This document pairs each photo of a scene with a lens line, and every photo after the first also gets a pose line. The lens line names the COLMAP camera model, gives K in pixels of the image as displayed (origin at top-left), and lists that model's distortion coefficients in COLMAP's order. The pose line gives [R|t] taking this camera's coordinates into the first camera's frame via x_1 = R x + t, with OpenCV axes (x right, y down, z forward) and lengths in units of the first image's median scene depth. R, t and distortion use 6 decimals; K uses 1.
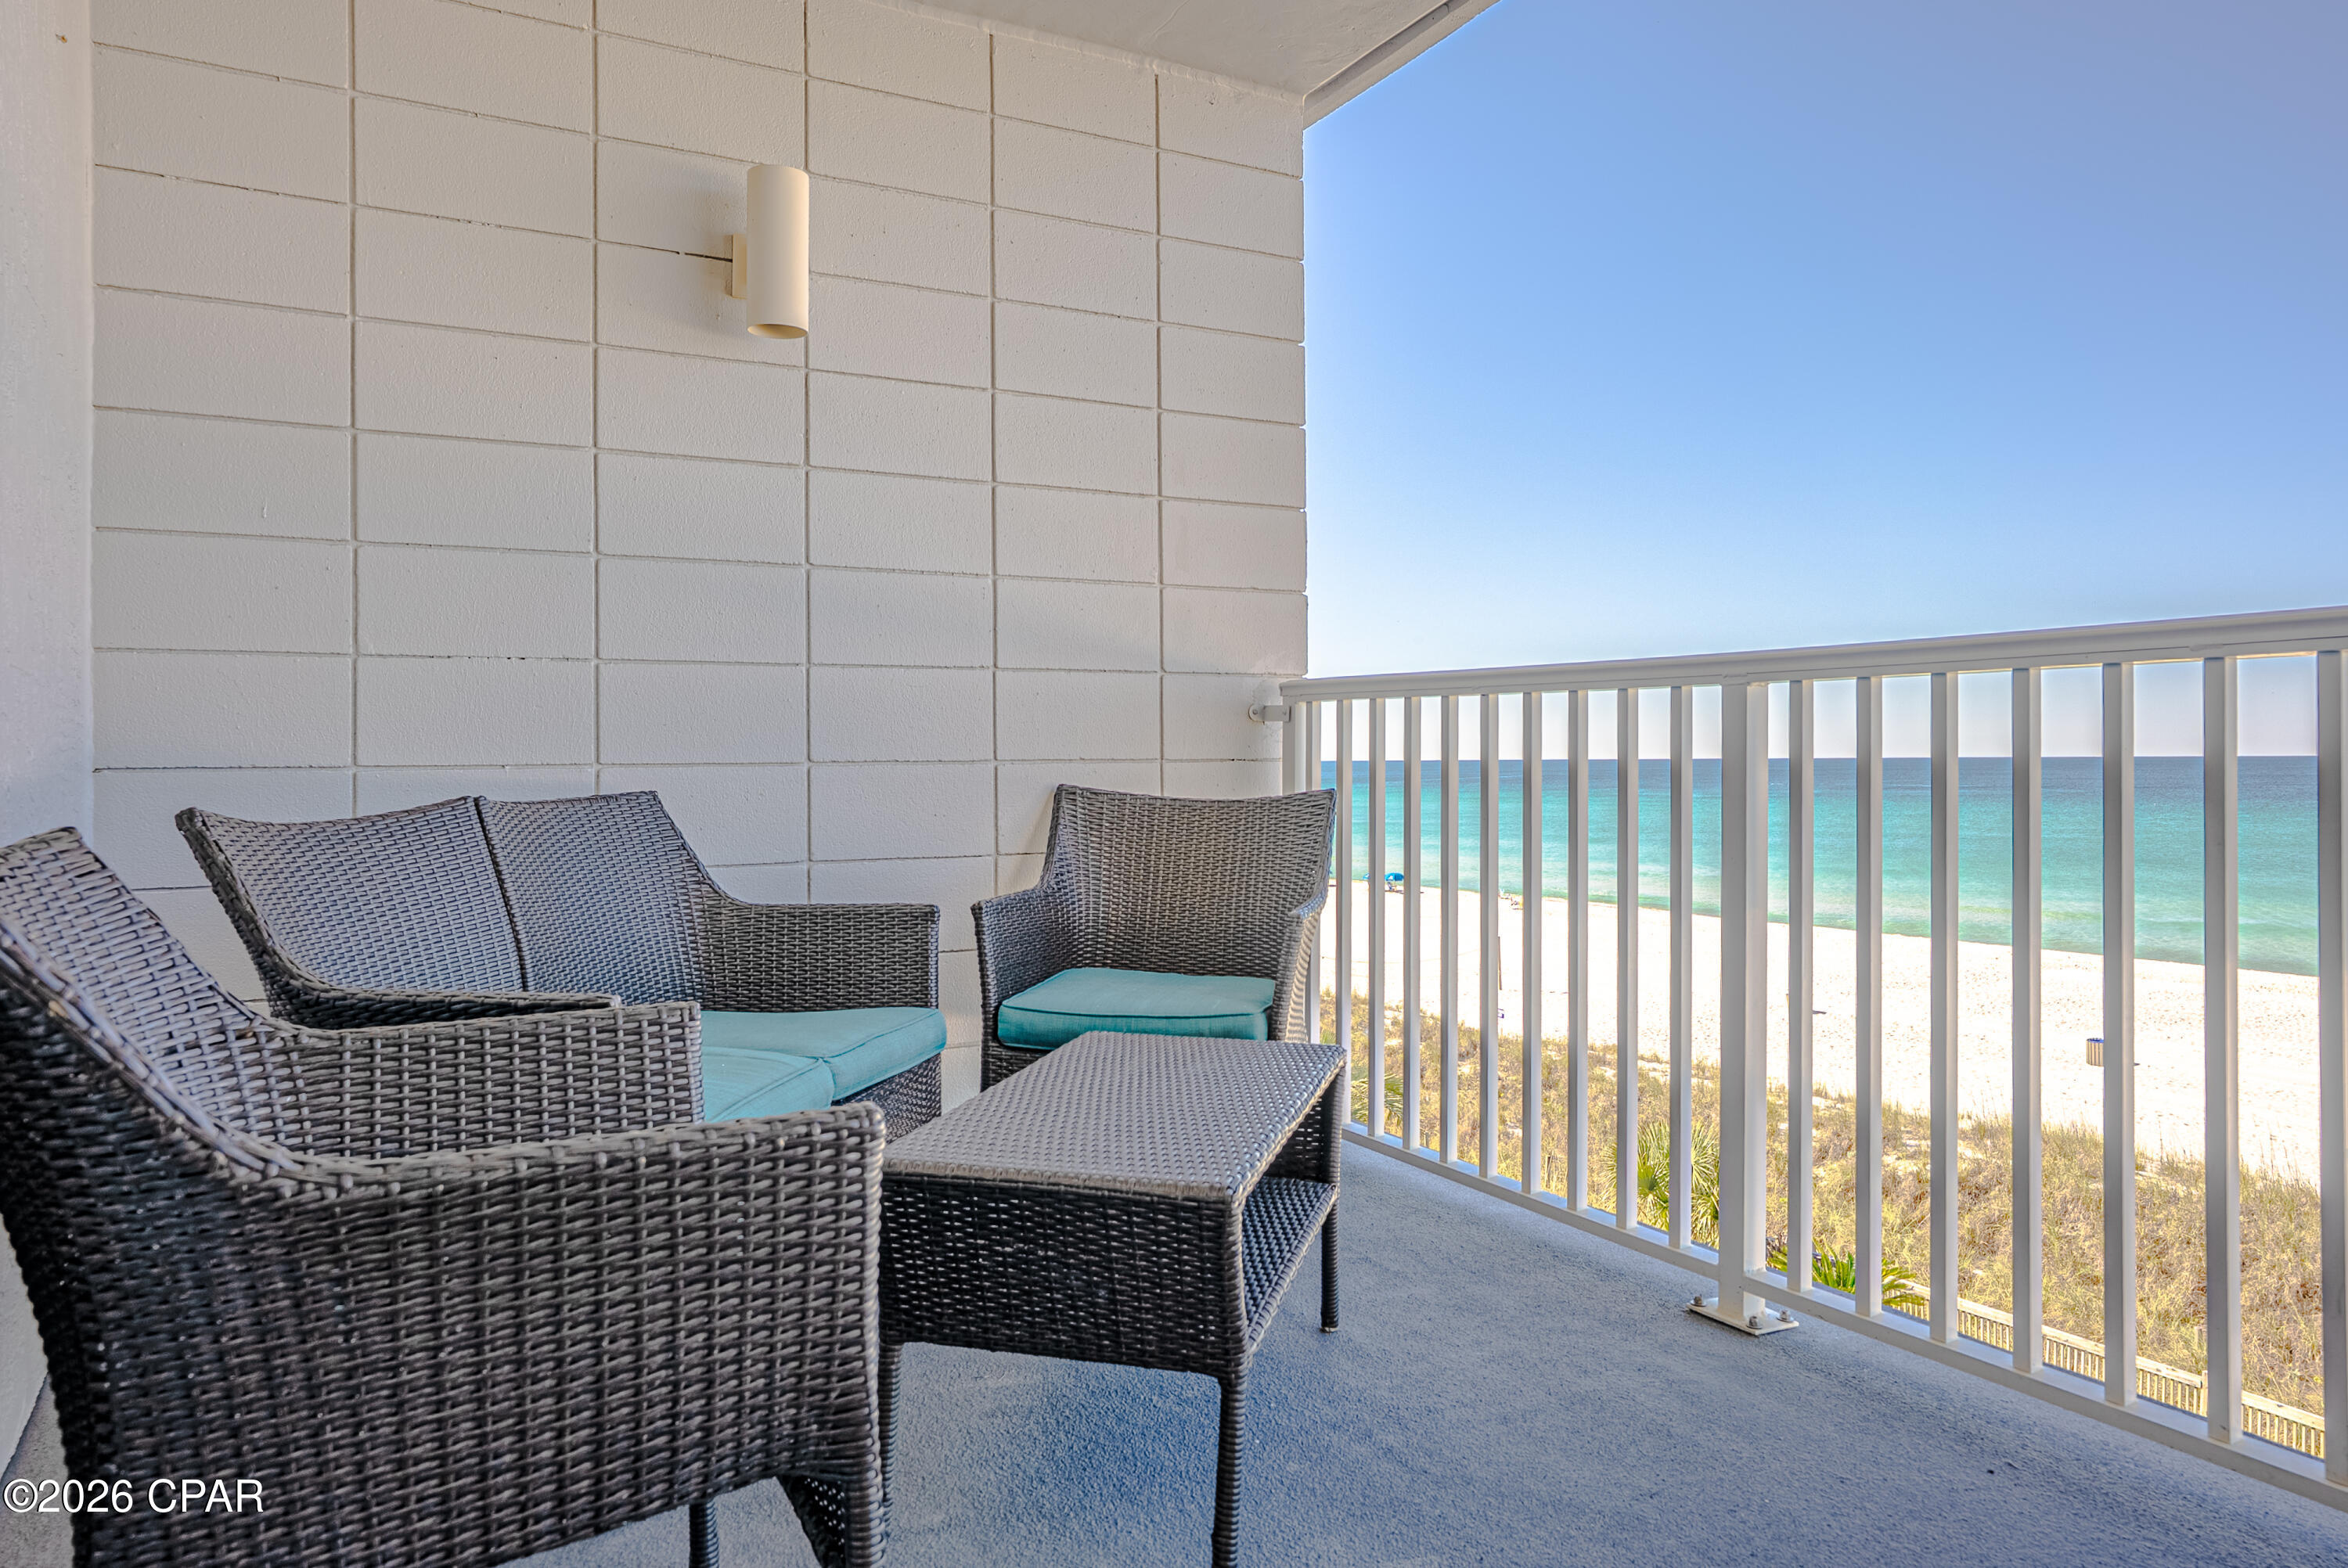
lens RADIAL K [[1546.8, 0, 1156.8], [0, 1546.8, 775.9], [0, 0, 1]] dist [-0.023474, 0.025740]
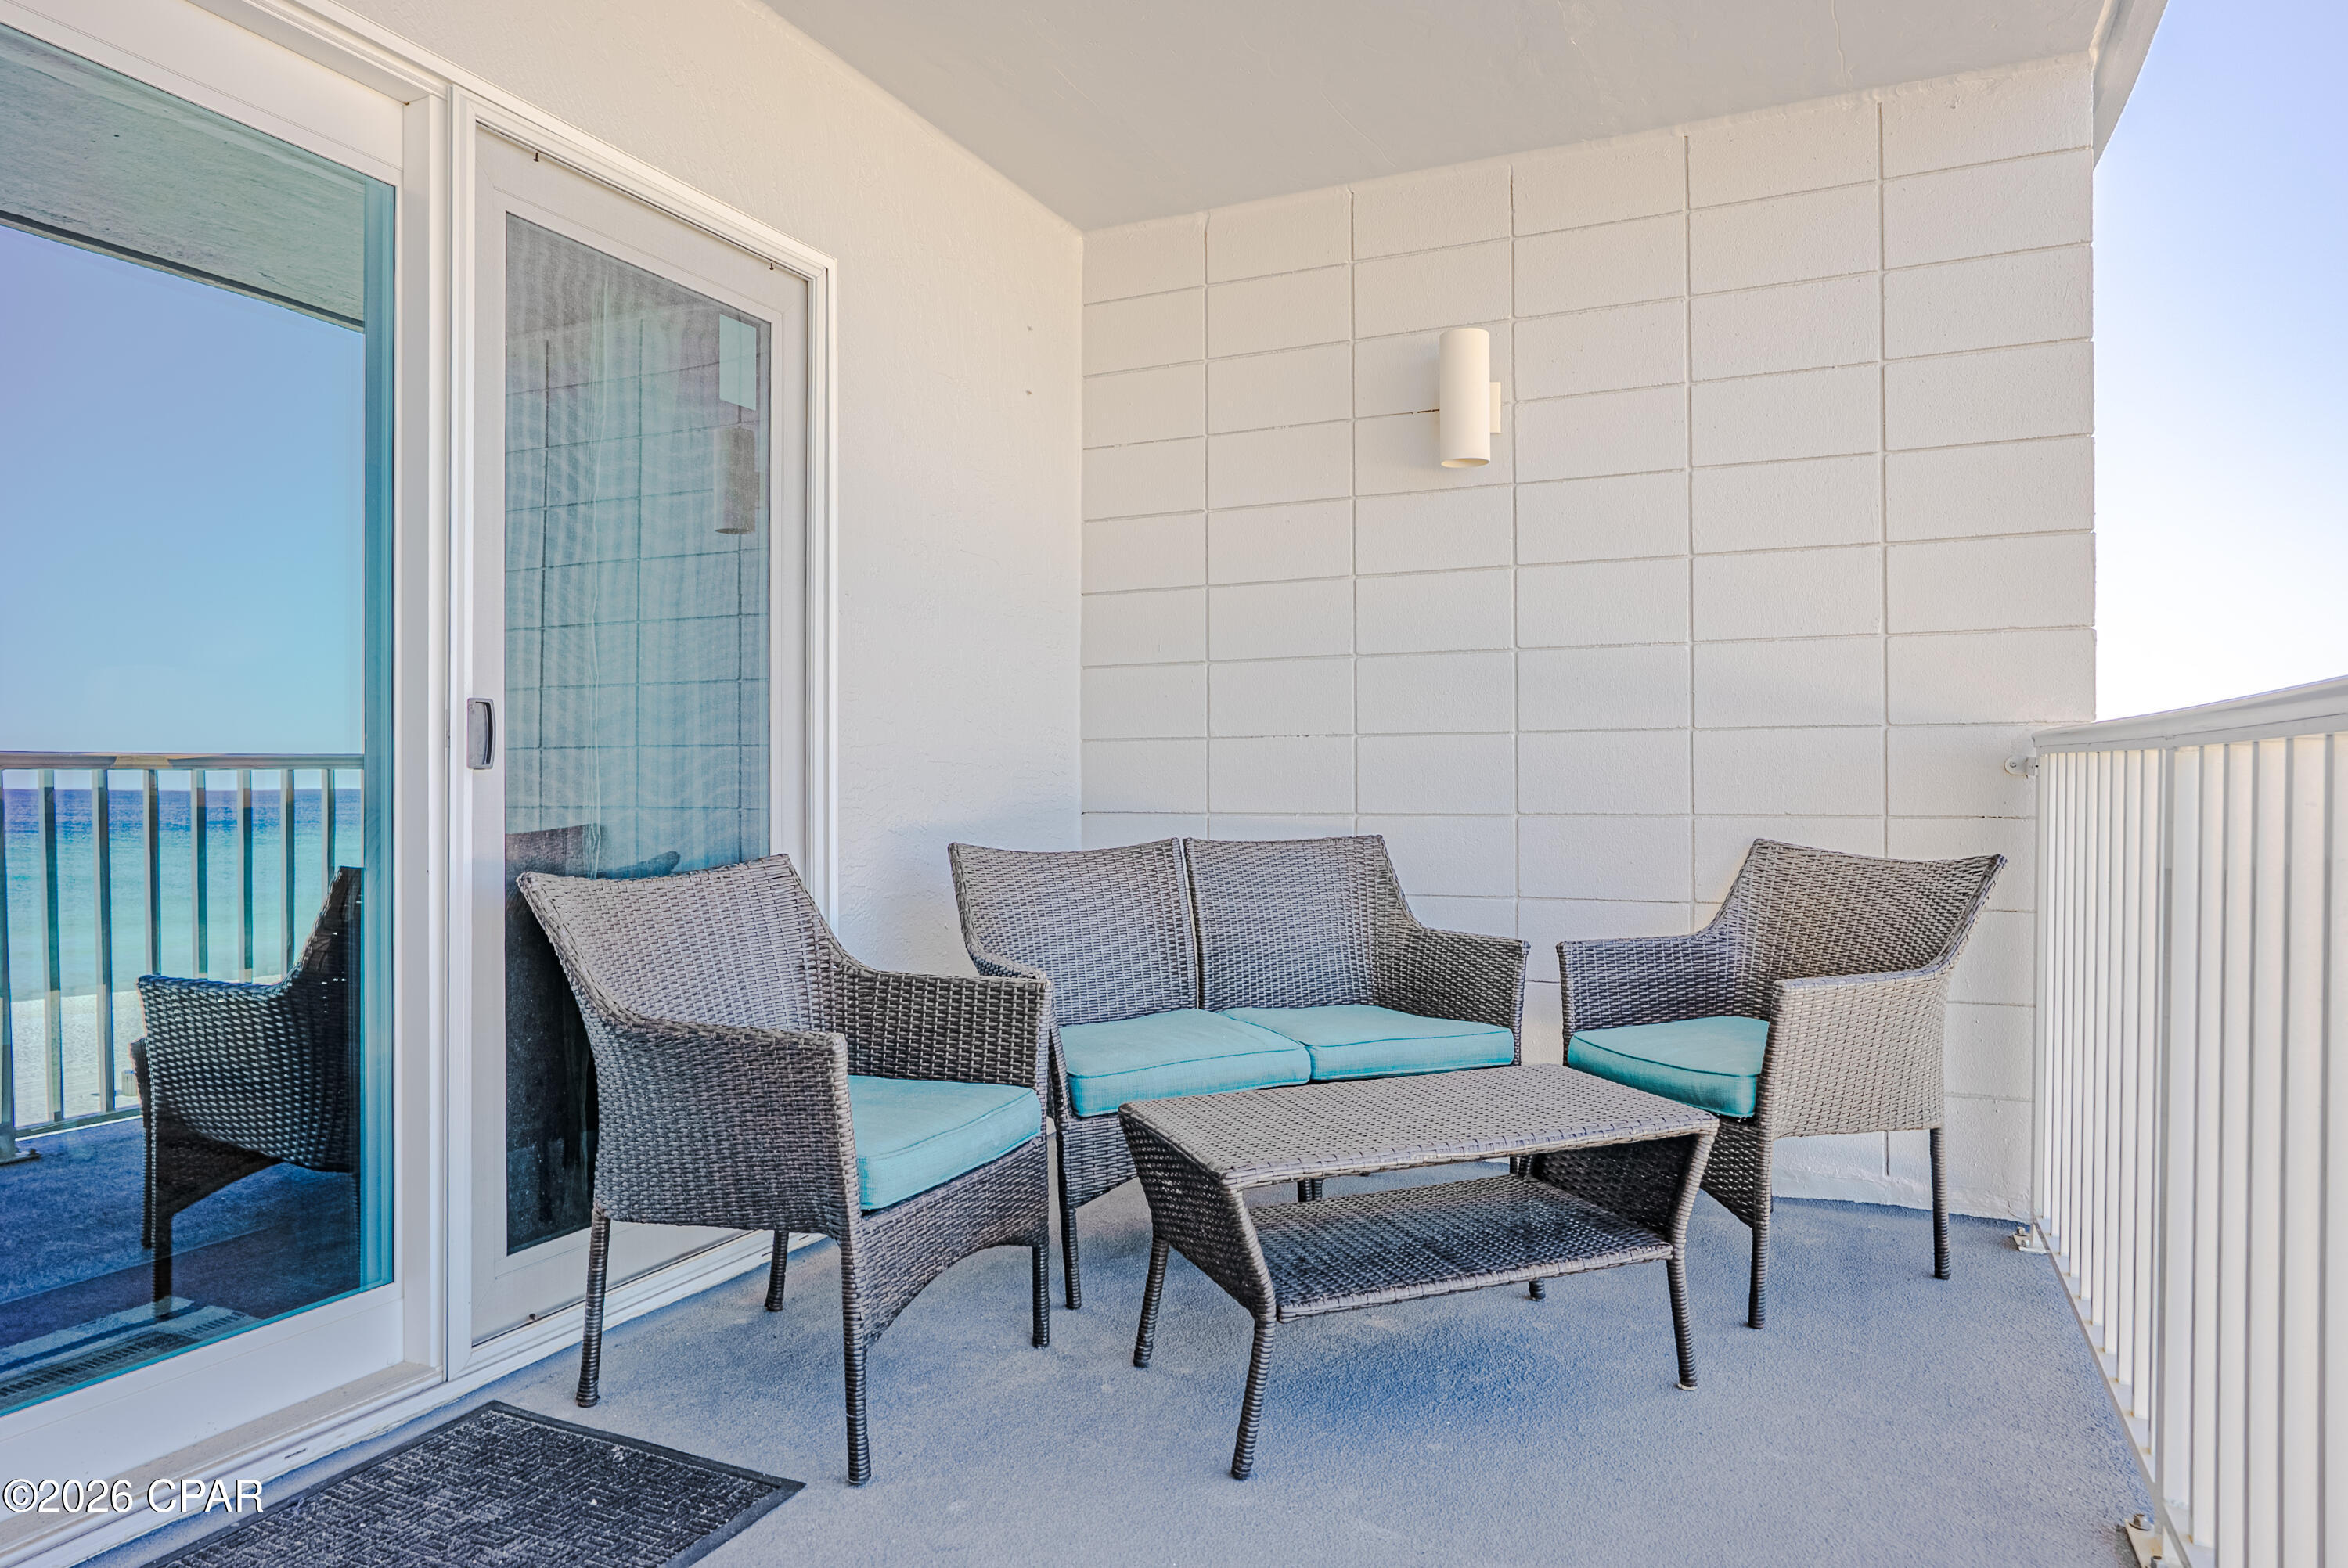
lens RADIAL K [[1456.3, 0, 1179.5], [0, 1456.3, 777.4], [0, 0, 1]] dist [-0.017636, 0.002140]
pose [[0.596290, 0.002600, -0.802765, 0.584034], [-0.008943, 0.999954, -0.003404, -0.034468], [0.802719, 0.009209, 0.596286, 0.133499]]
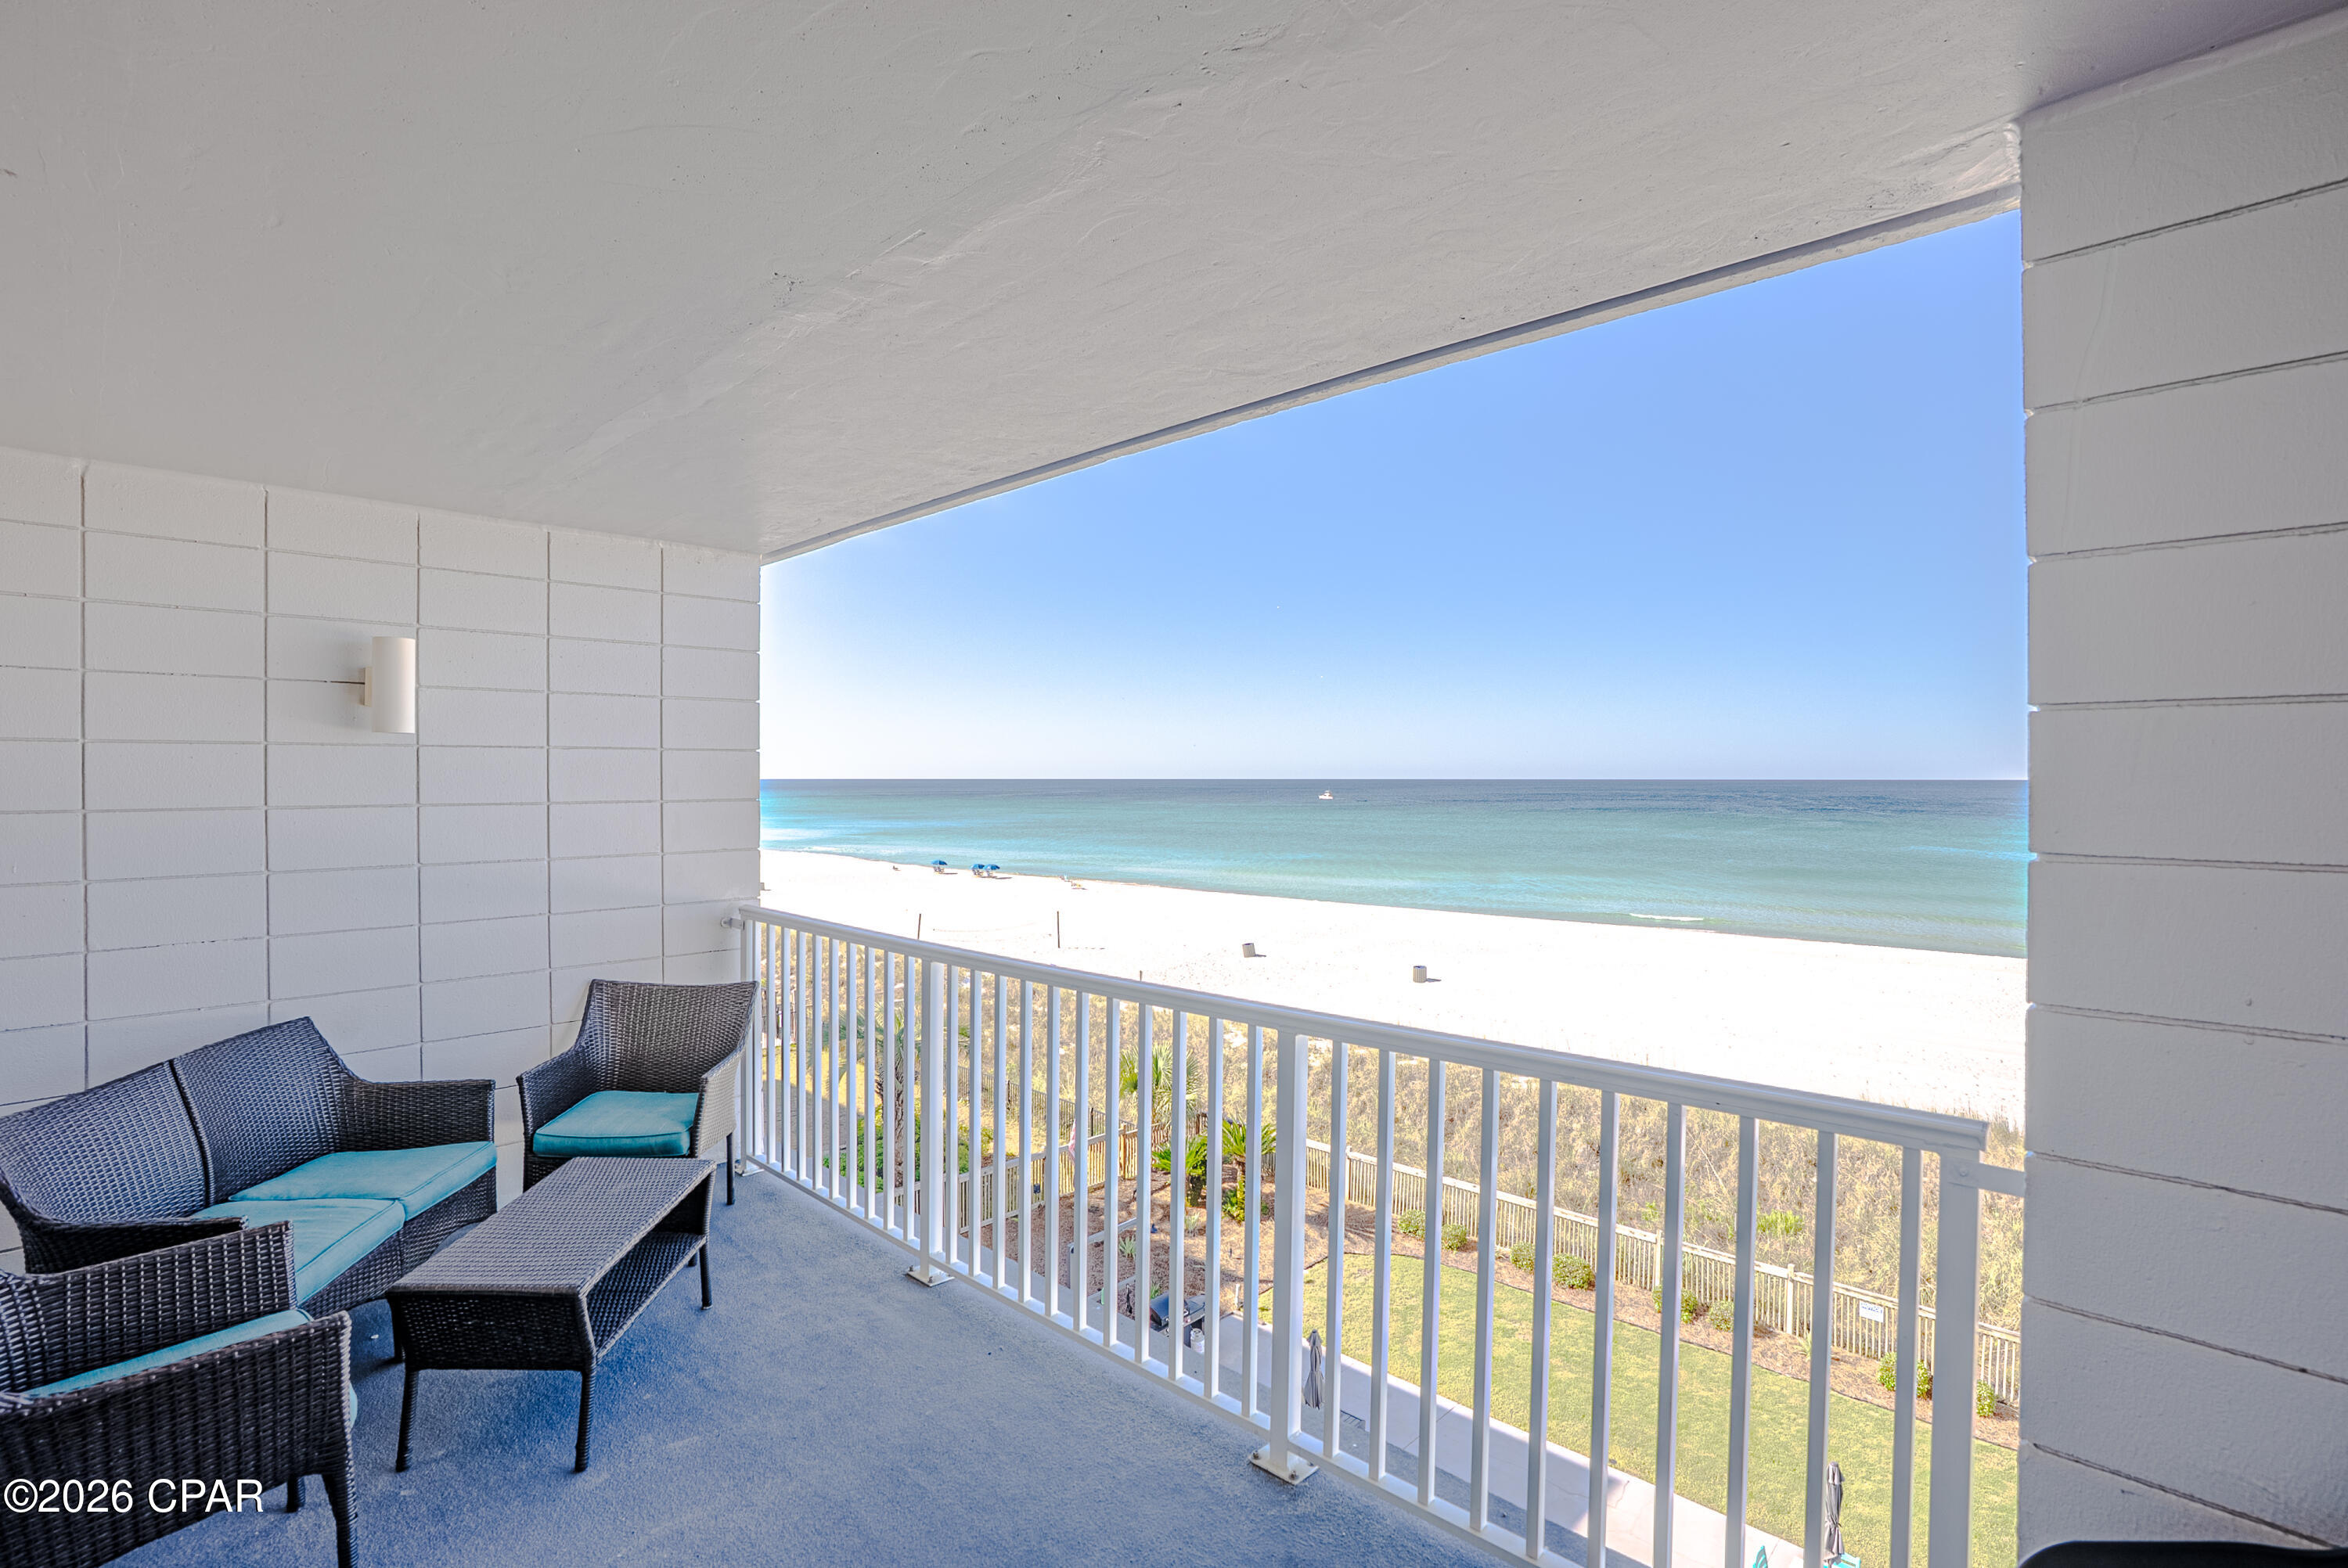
lens RADIAL K [[1100.5, 0, 1172.7], [0, 1100.5, 797.4], [0, 0, 1]] dist [-0.064124, 0.023583]
pose [[0.953290, 0.003202, 0.302041, 0.221741], [-0.005897, 0.999951, 0.008010, -0.248427], [-0.302000, -0.009417, 0.953261, -0.379830]]
